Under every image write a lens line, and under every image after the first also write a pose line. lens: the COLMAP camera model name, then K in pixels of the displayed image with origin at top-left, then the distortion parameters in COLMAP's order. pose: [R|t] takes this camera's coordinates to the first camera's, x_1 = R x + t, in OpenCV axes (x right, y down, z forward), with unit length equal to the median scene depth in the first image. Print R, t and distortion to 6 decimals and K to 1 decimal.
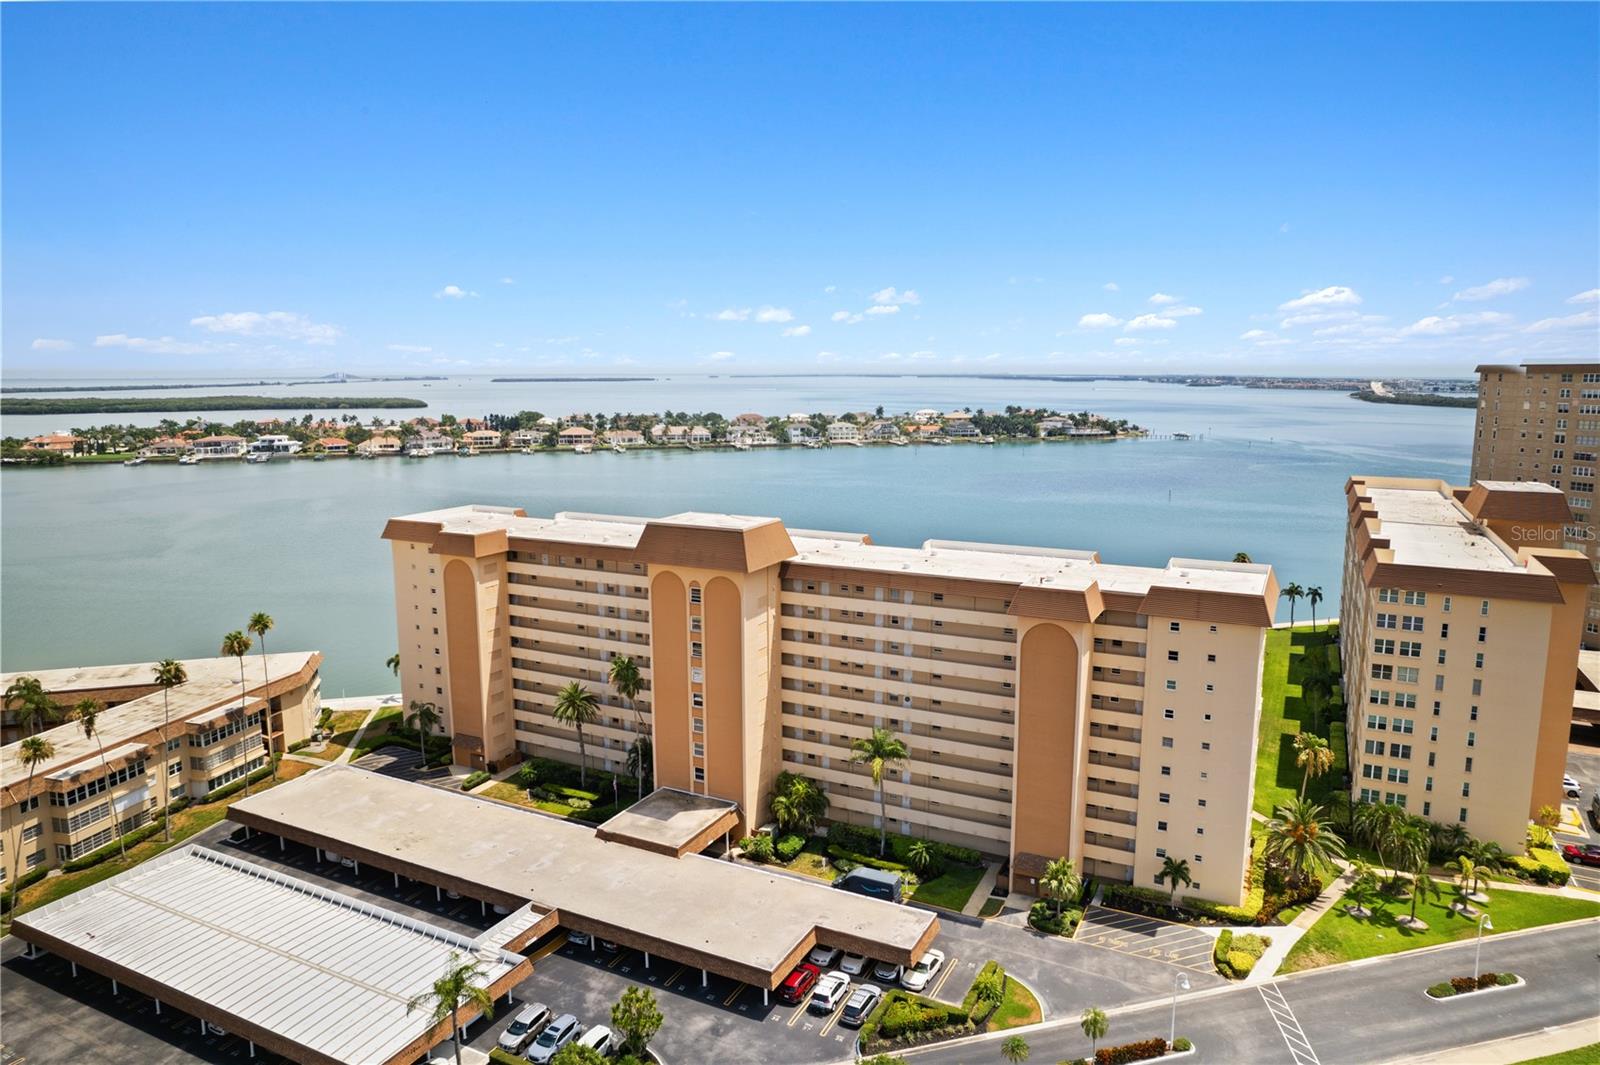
lens RADIAL K [[1023.5, 0, 803.8], [0, 1023.5, 531.0], [0, 0, 1]] dist [-0.066903, 0.054440]
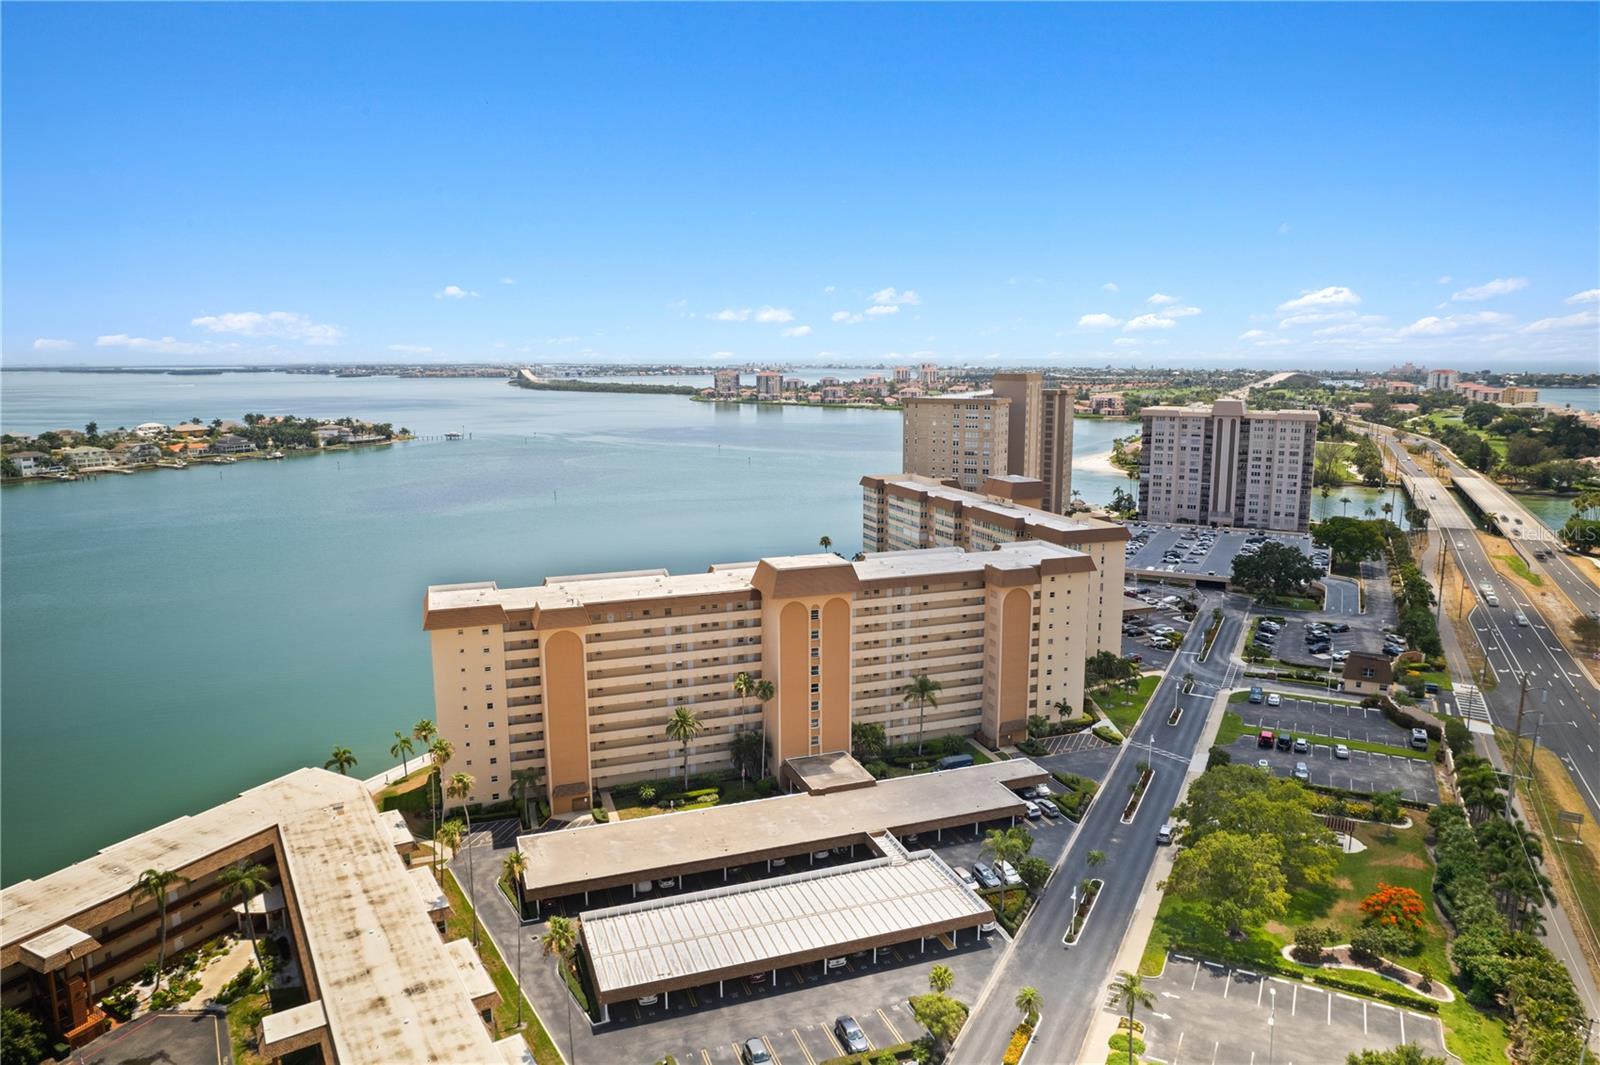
lens RADIAL K [[1027.3, 0, 806.0], [0, 1027.3, 537.9], [0, 0, 1]] dist [-0.065248, 0.053411]
pose [[0.683270, -0.130038, 0.718493, -1.003605], [0.115730, 0.990862, 0.069277, -0.127609], [-0.720936, 0.035816, 0.692076, 0.016013]]
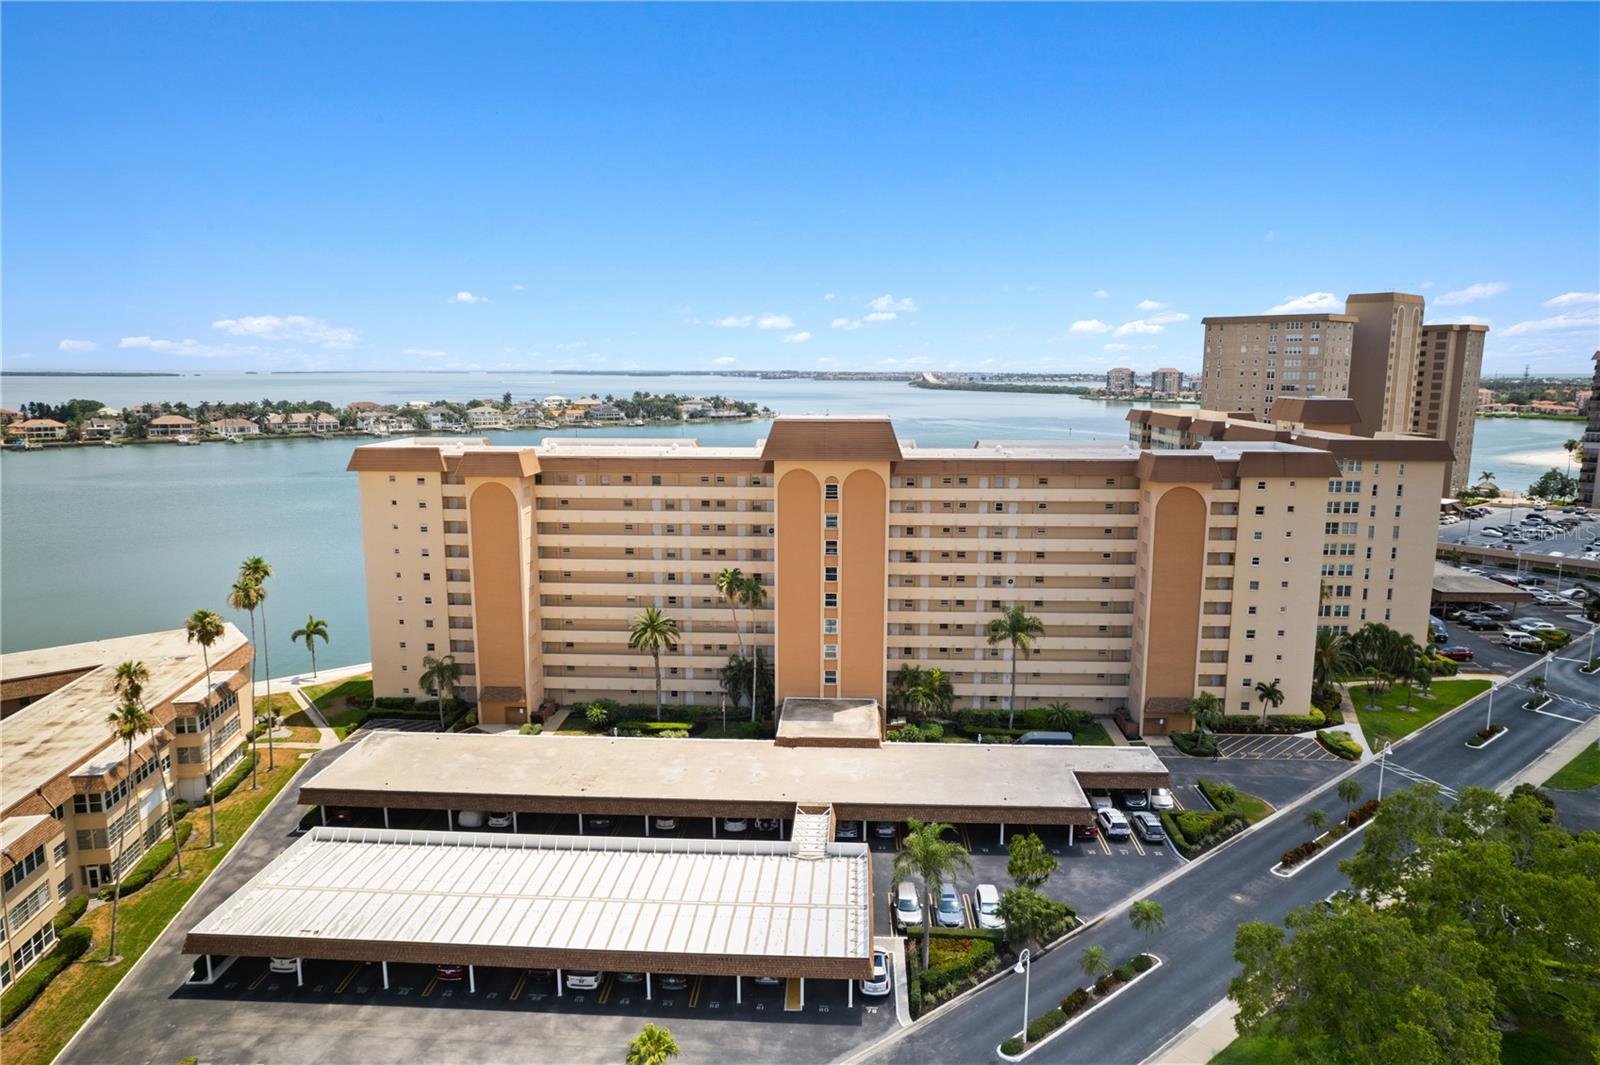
lens RADIAL K [[1027.3, 0, 806.0], [0, 1027.3, 537.9], [0, 0, 1]] dist [-0.065248, 0.053411]
pose [[0.913827, -0.063490, 0.401109, -0.468645], [0.059942, 0.997972, 0.021402, 0.076169], [-0.401655, 0.004485, 0.915780, 0.097408]]
